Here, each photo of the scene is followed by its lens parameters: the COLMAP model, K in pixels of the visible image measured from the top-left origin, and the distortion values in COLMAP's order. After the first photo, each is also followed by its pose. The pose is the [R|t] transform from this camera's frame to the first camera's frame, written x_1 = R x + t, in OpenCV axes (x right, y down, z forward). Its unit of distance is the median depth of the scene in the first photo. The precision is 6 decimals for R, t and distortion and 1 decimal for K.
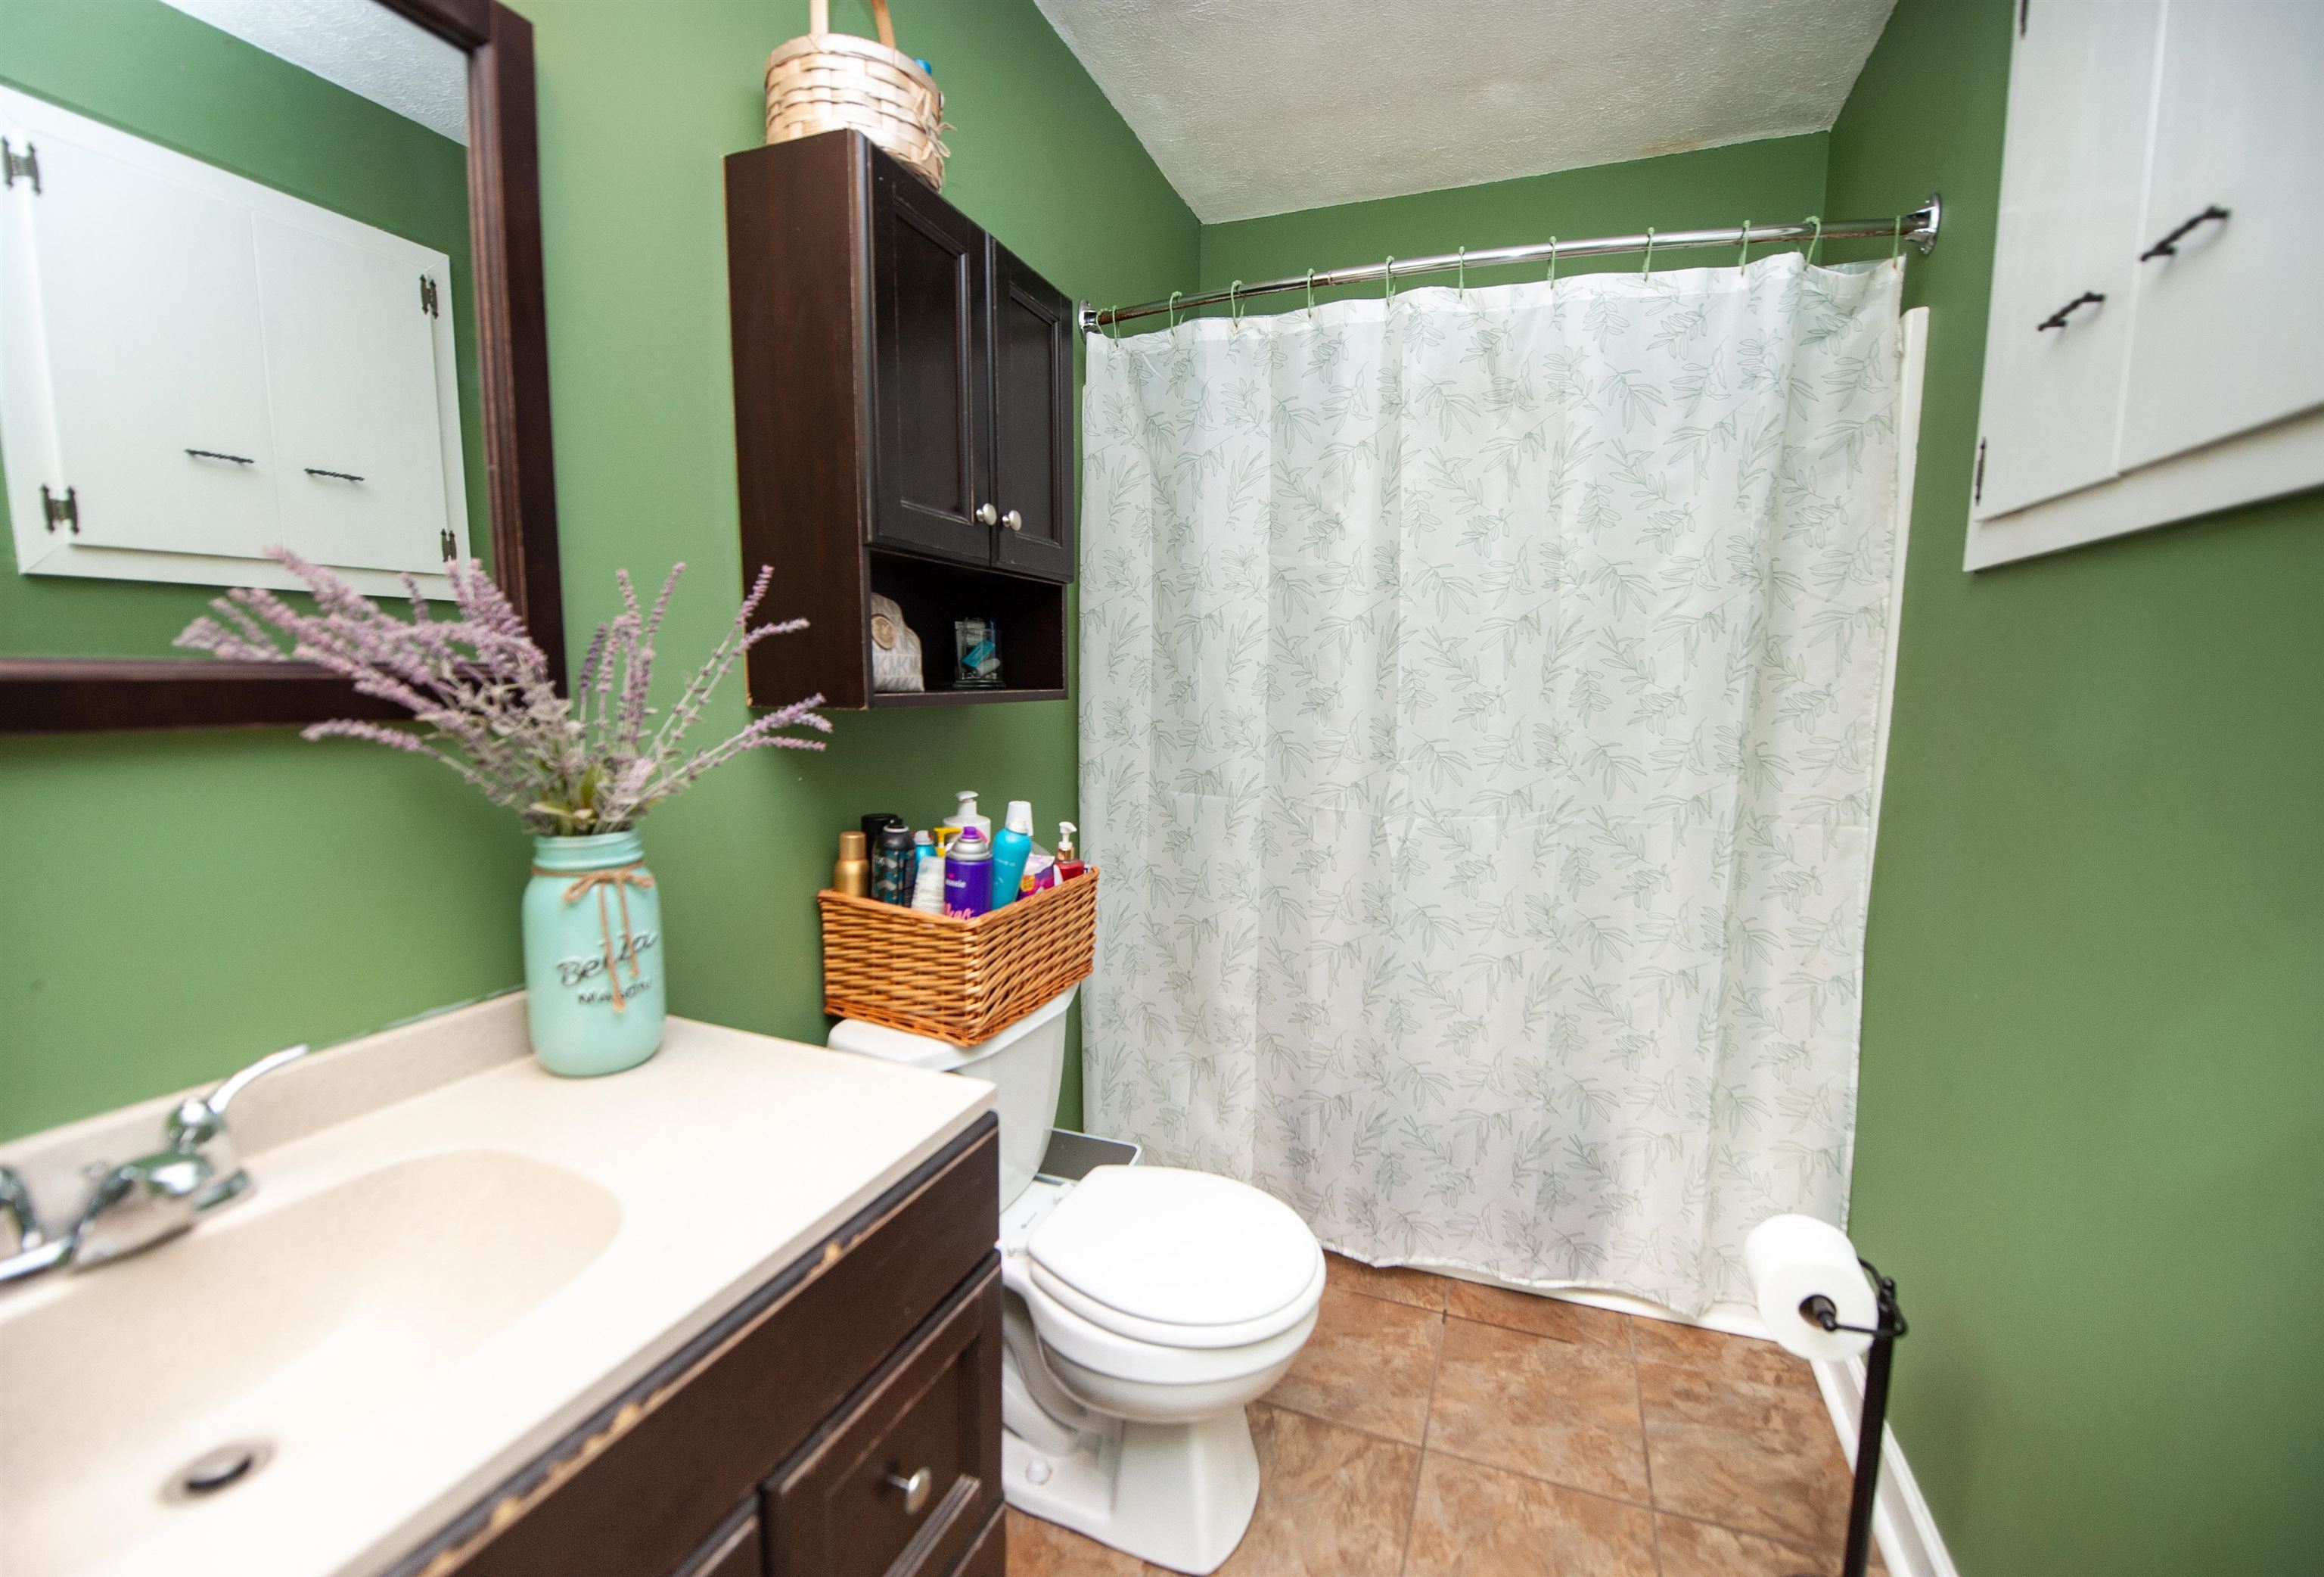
lens RADIAL K [[960.1, 0, 1162.0], [0, 960.1, 788.5], [0, 0, 1]] dist [-0.015641, -0.000198]
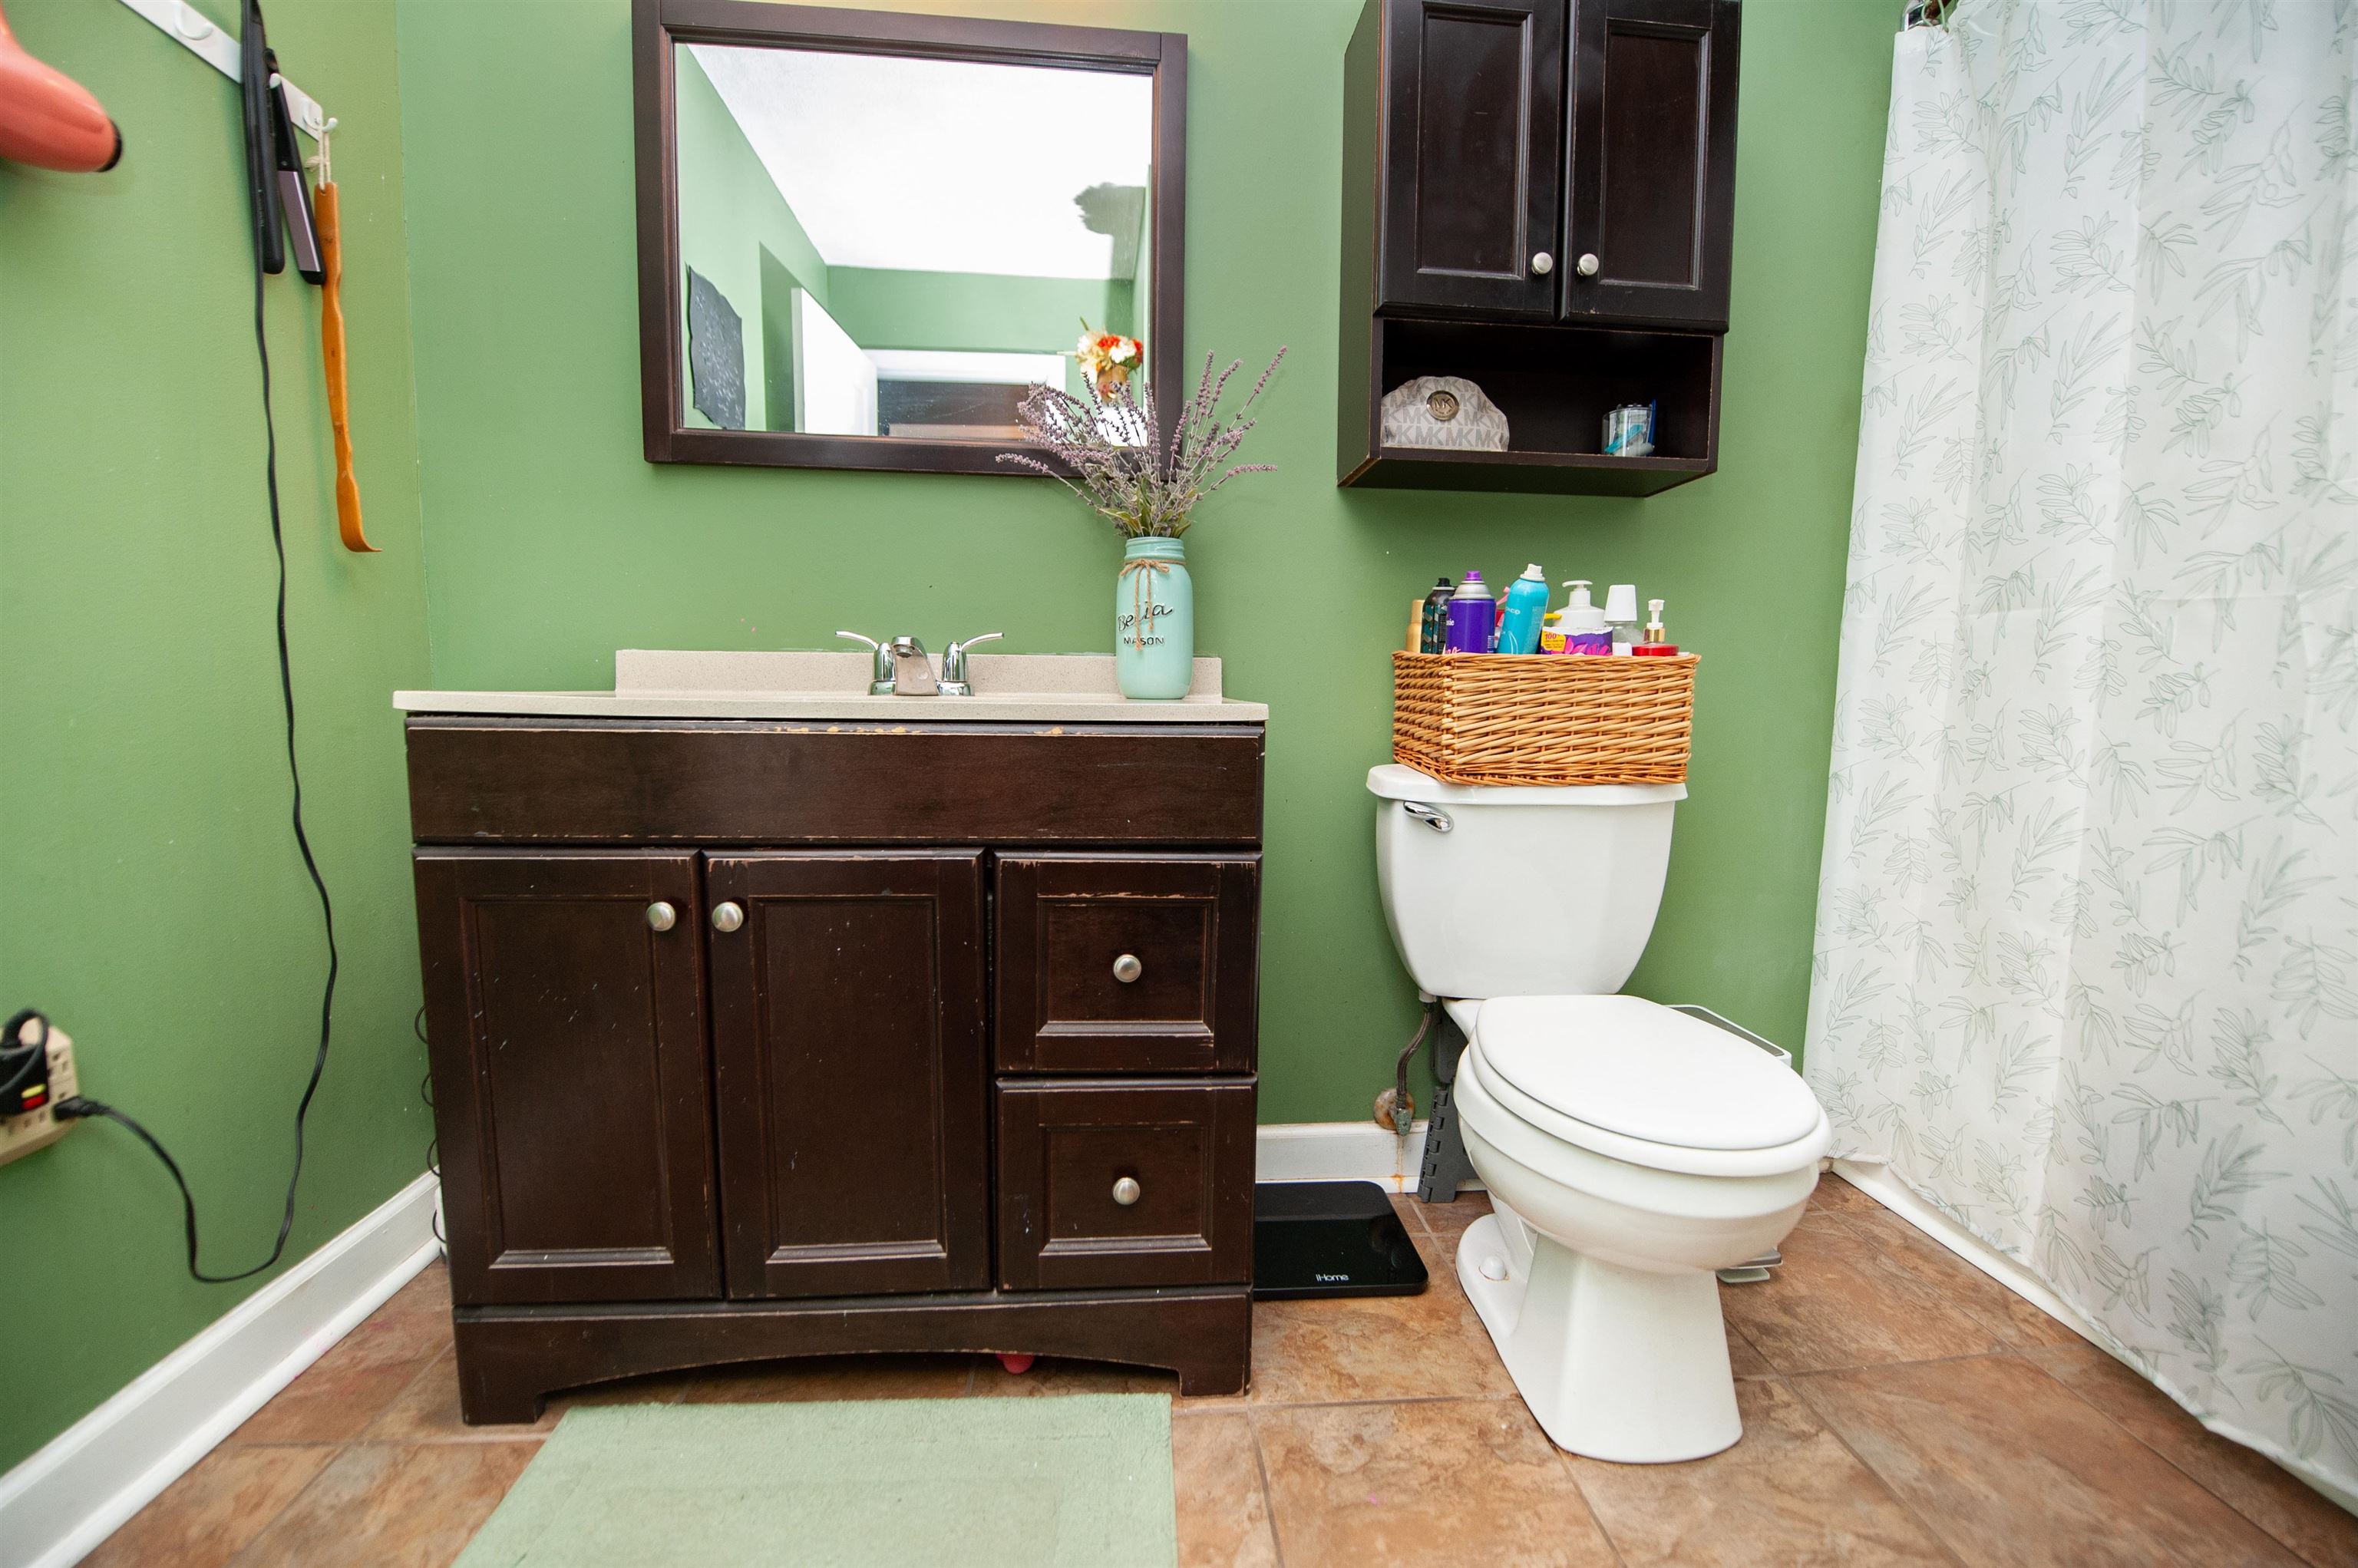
lens RADIAL K [[938.7, 0, 1186.3], [0, 938.7, 790.9], [0, 0, 1]] dist [-0.016782, -0.002949]
pose [[0.432607, 0.087683, -0.897309, 0.414421], [-0.126076, 0.991364, 0.036090, 0.194649], [0.892724, 0.097517, 0.439926, 0.212036]]
